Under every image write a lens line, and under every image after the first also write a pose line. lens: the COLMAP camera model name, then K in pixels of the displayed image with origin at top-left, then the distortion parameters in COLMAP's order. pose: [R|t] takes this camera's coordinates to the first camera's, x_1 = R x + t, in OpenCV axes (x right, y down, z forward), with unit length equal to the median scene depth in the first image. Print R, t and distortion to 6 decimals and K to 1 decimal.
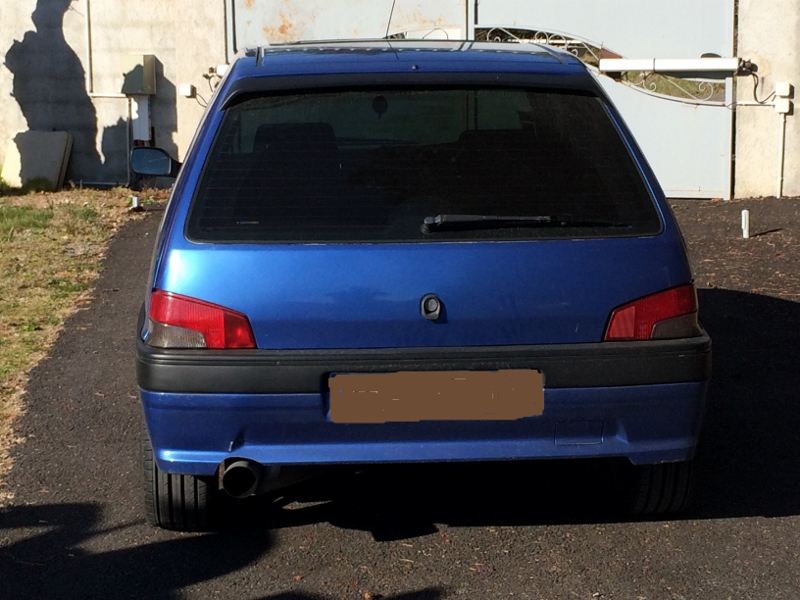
lens RADIAL K [[1696.2, 0, 400.2], [0, 1696.2, 299.2], [0, 0, 1]] dist [0.062301, 0.000000]
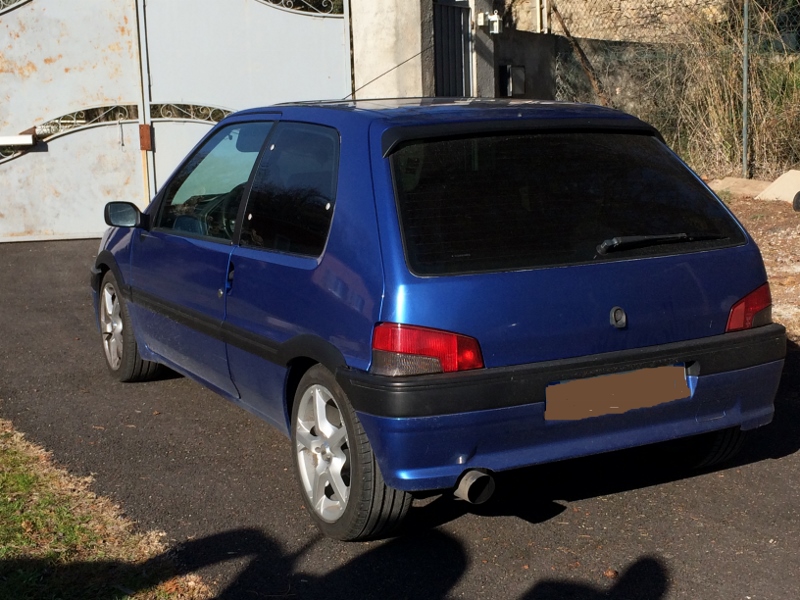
lens RADIAL K [[1198.6, 0, 399.9], [0, 1198.6, 301.7], [0, 0, 1]] dist [0.048549, 0.000000]
pose [[0.914721, -0.081126, 0.395858, -0.432748], [0.082169, 0.996515, 0.014353, -0.029169], [-0.395643, 0.019399, 0.918199, 0.296505]]
